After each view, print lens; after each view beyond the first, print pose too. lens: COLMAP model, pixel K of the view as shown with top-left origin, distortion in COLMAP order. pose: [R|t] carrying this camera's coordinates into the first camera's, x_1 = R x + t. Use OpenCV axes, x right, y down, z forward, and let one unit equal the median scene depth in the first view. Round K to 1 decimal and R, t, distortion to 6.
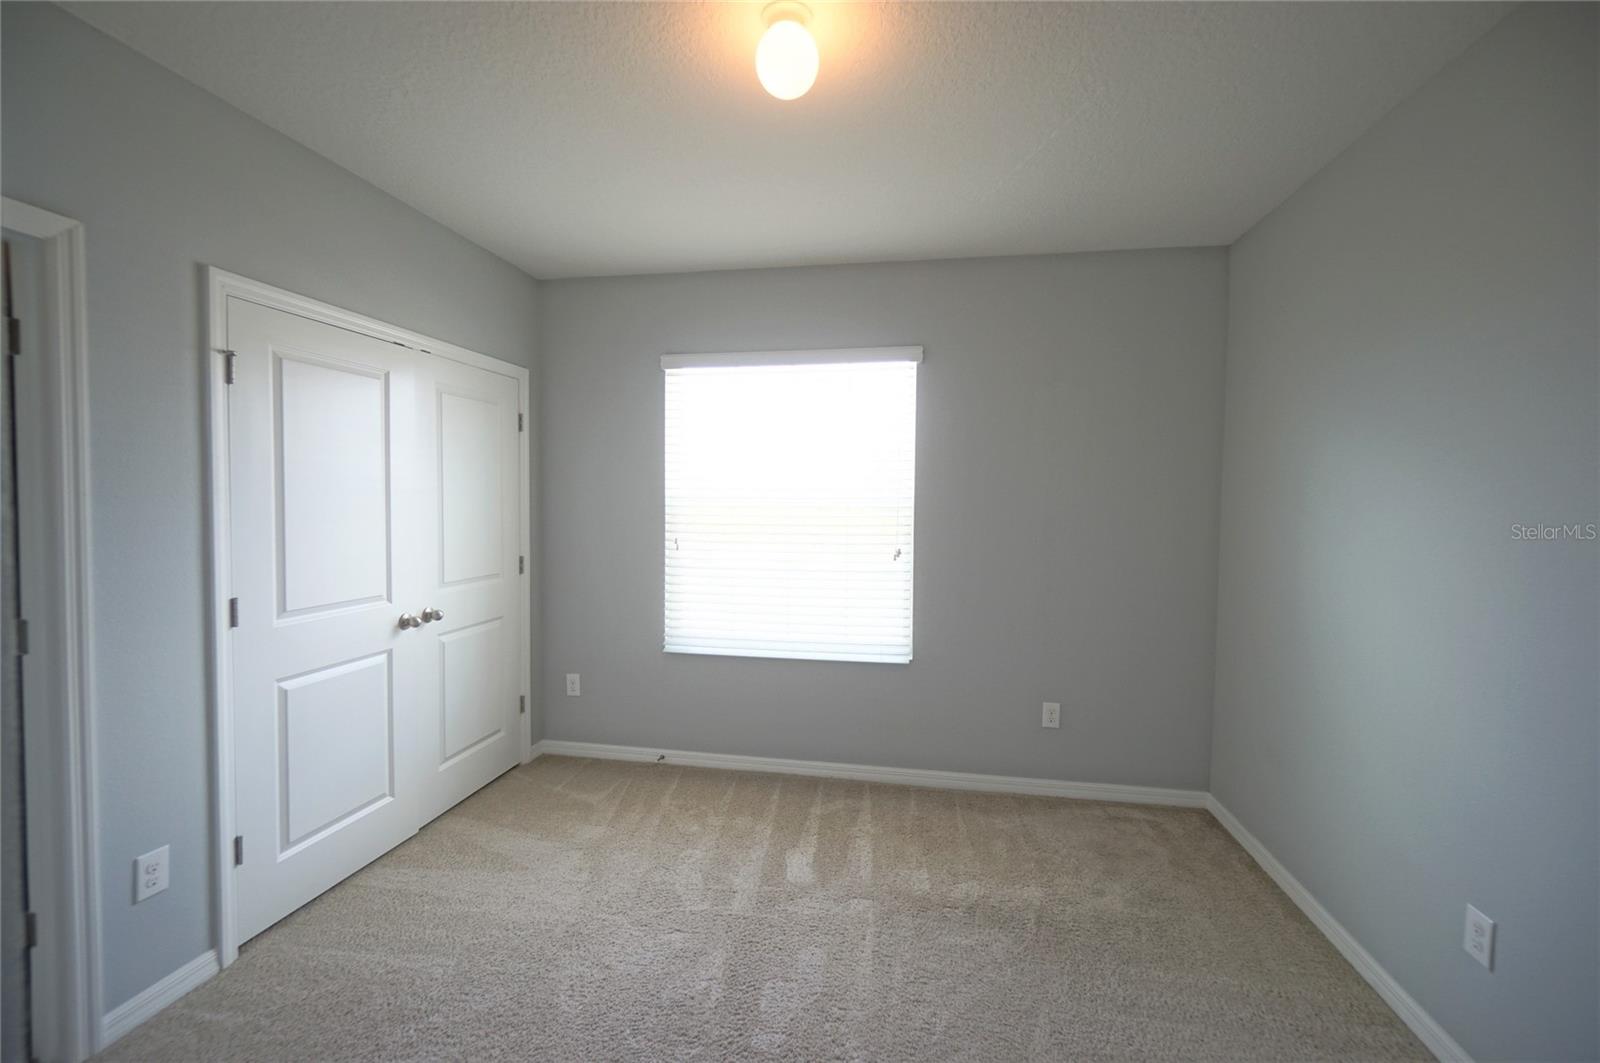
lens RADIAL K [[688.9, 0, 801.6], [0, 688.9, 527.2], [0, 0, 1]] dist [0.000384, 0.000230]
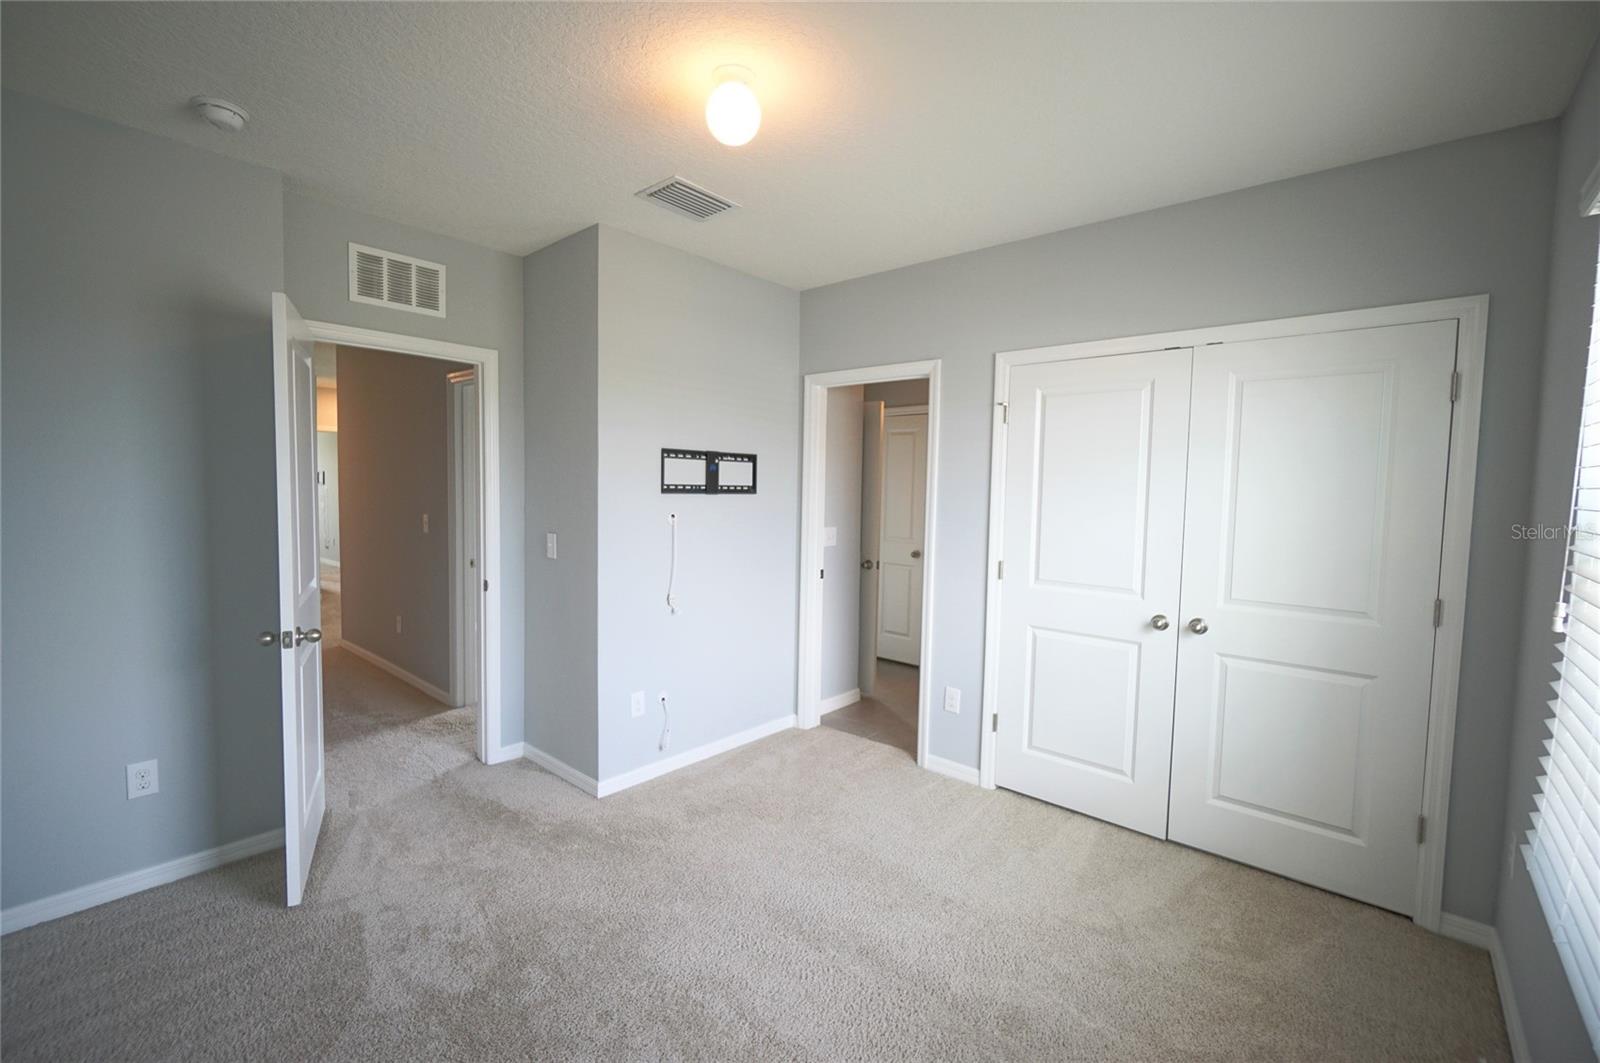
lens RADIAL K [[688.9, 0, 801.6], [0, 688.9, 527.2], [0, 0, 1]] dist [0.000384, 0.000230]
pose [[-0.510887, 0.029751, -0.859133, 0.548292], [-0.061278, 0.995598, 0.070916, -0.041299], [0.857461, 0.088876, -0.506815, 1.025891]]
